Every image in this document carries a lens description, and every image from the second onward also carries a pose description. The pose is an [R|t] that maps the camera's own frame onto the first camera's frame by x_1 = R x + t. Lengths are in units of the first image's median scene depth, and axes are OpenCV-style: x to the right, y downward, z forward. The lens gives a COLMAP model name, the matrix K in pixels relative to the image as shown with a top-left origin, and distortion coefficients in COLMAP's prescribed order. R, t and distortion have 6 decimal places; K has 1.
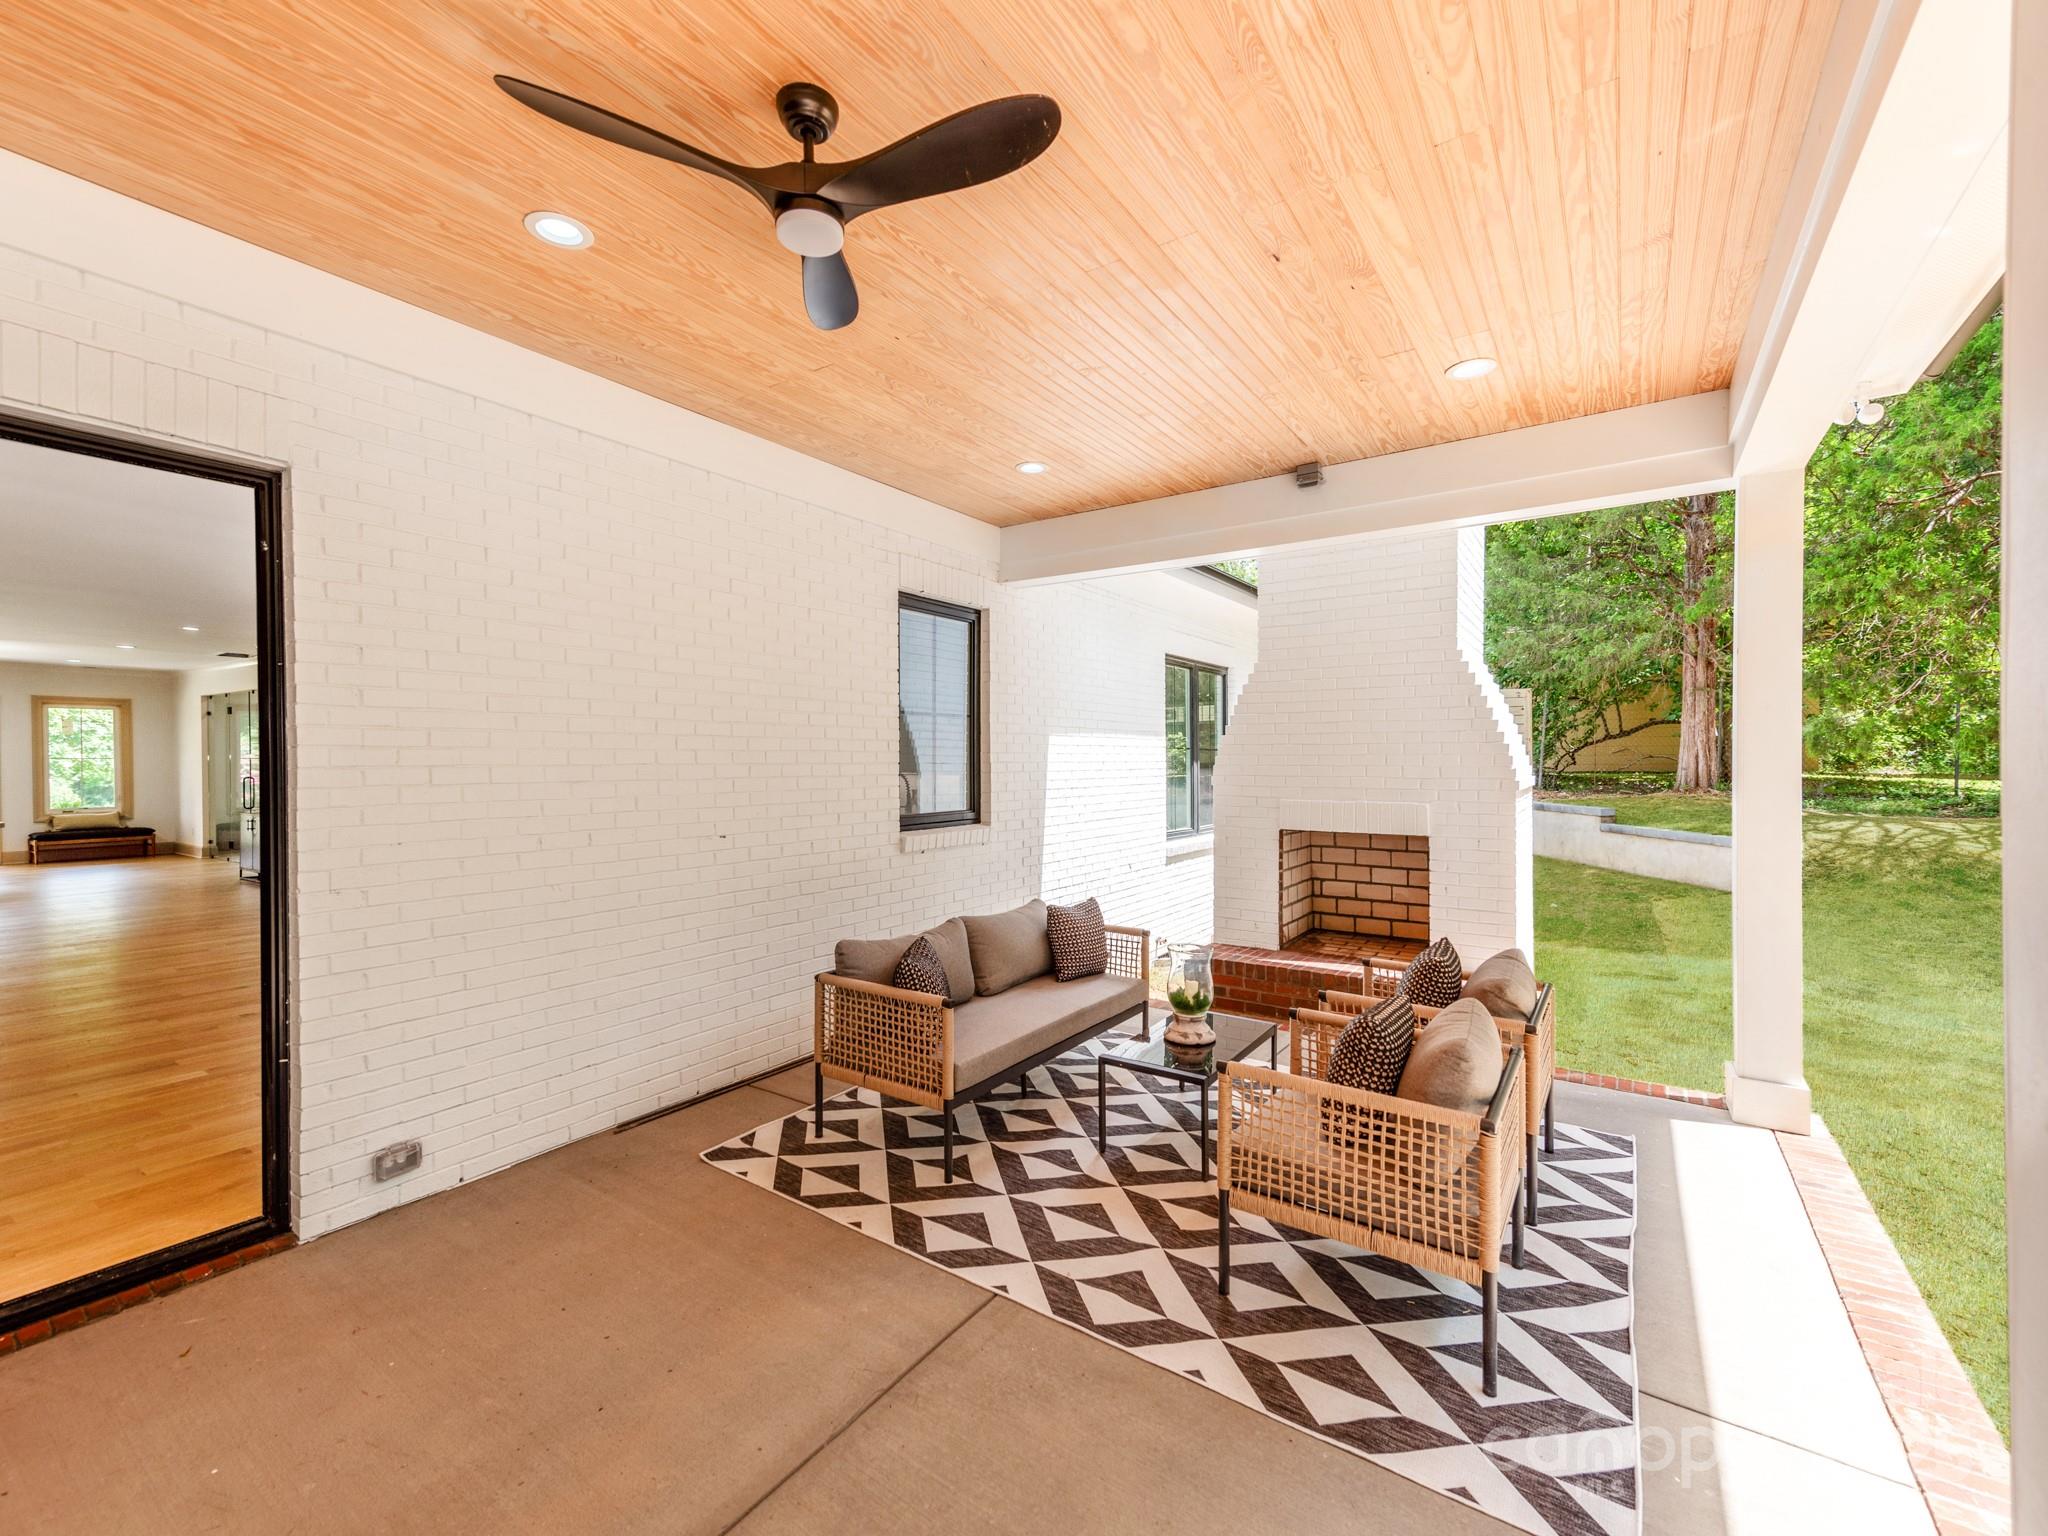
lens RADIAL K [[856.8, 0, 1030.4], [0, 856.8, 770.3], [0, 0, 1]] dist [0.003260, 0.000264]
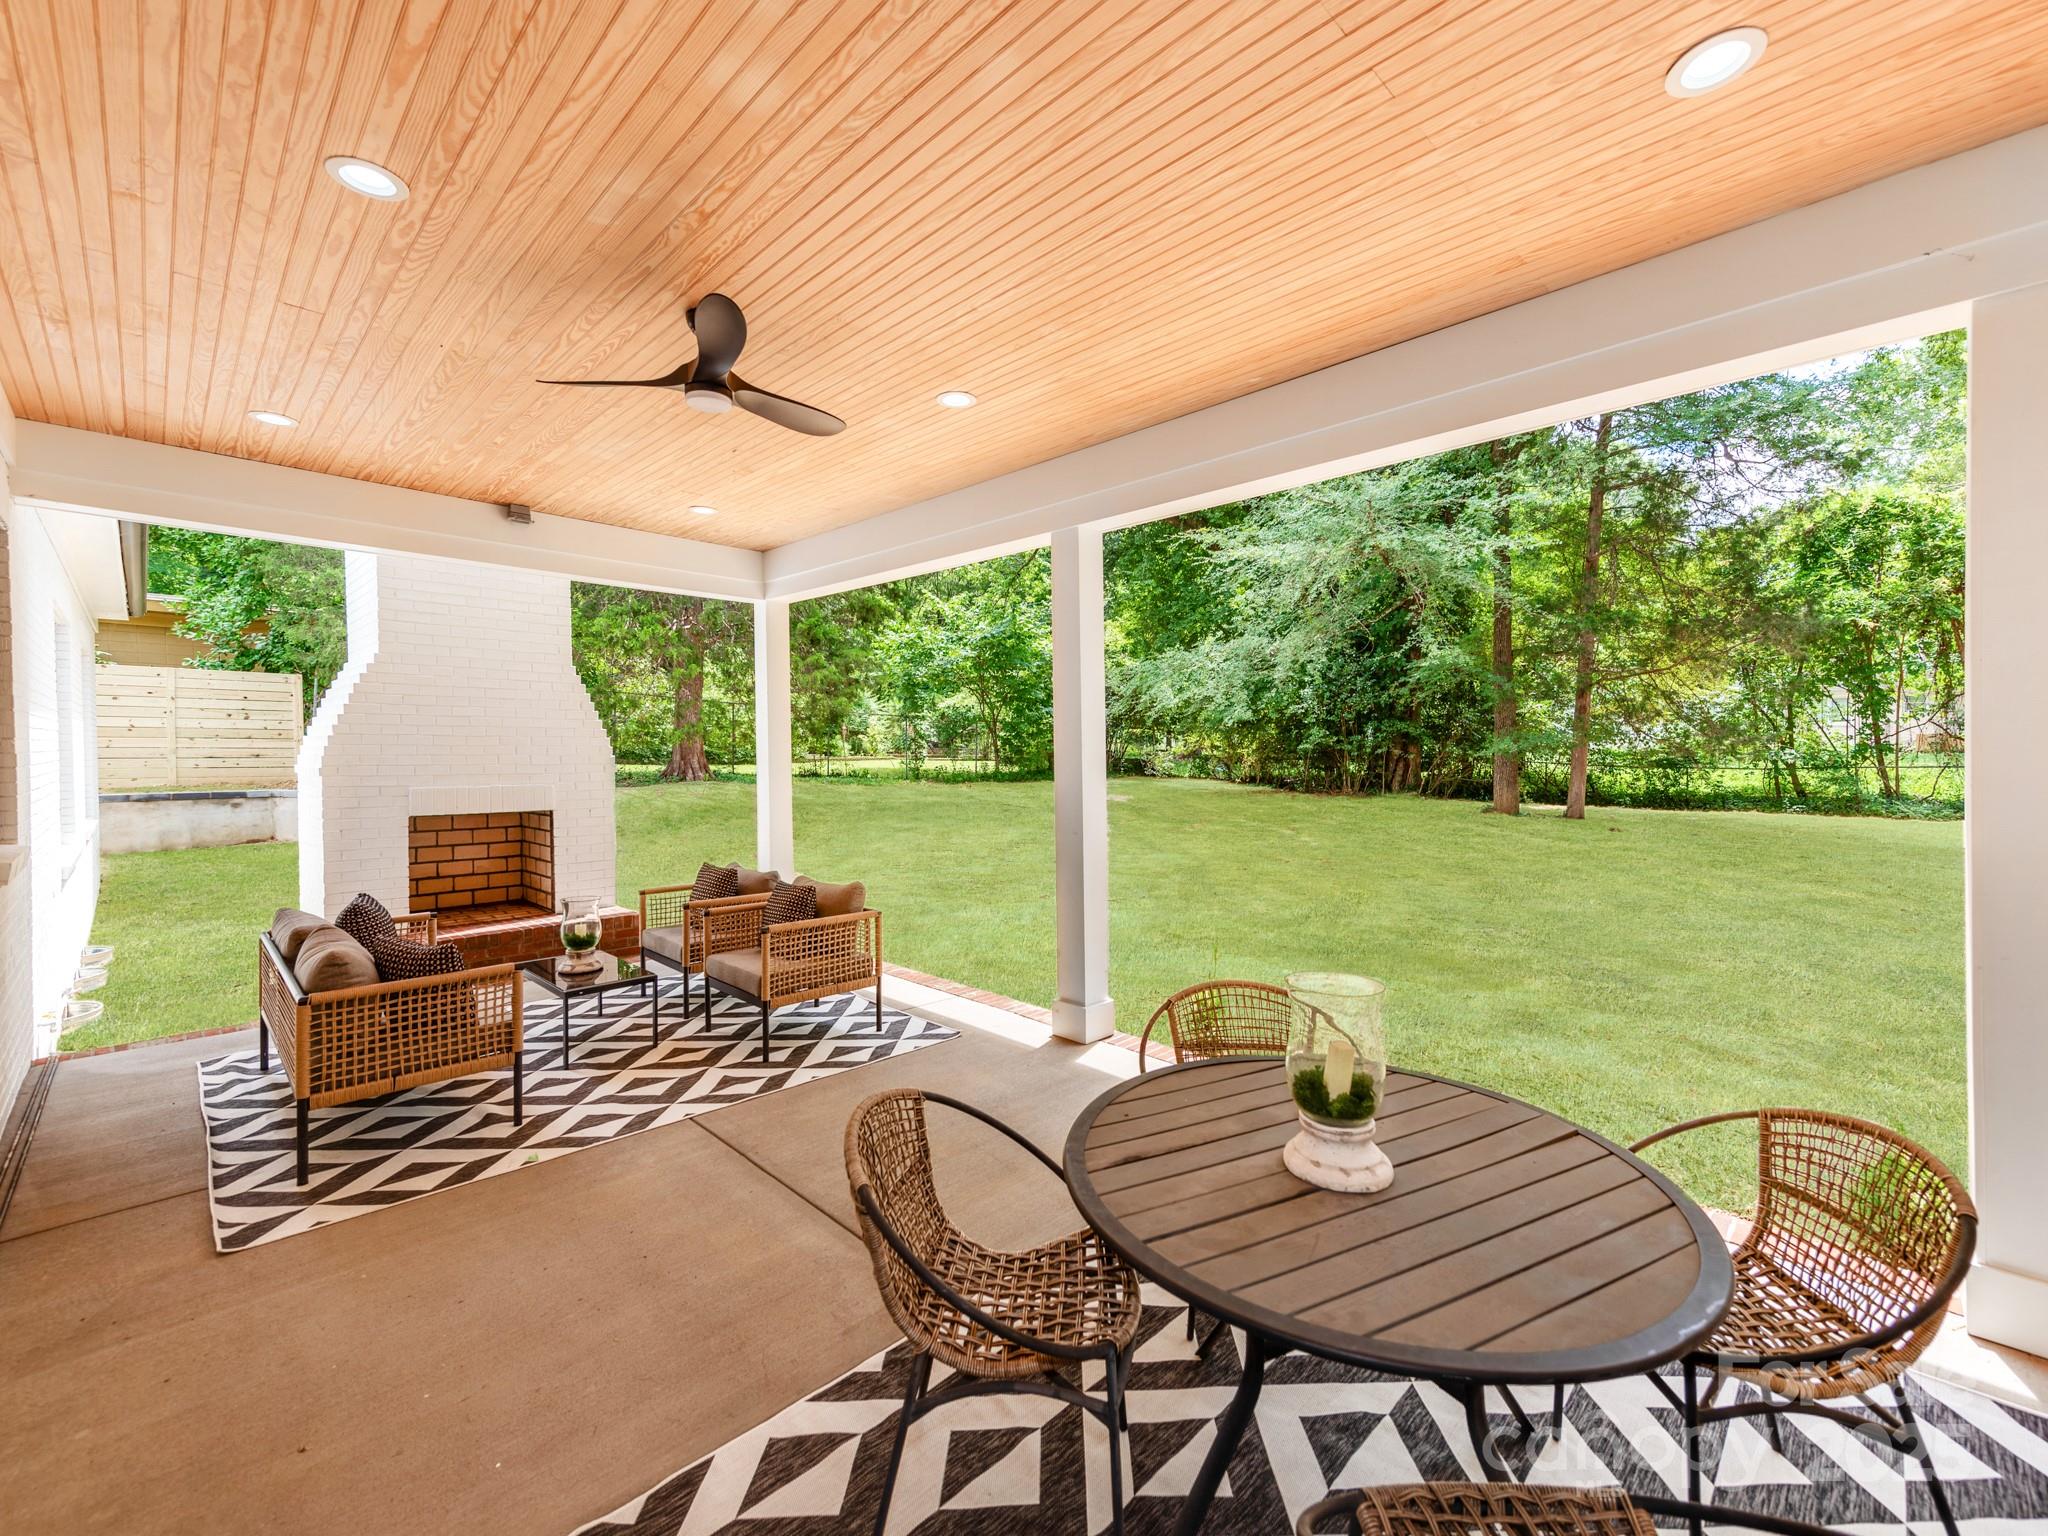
lens RADIAL K [[856.8, 0, 1031.2], [0, 856.8, 761.5], [0, 0, 1]] dist [0.003260, 0.000264]
pose [[0.179331, -0.010346, 0.983734, -1.141199], [0.001041, 0.999946, 0.010327, -0.015785], [-0.983788, -0.000827, 0.179332, 0.128159]]
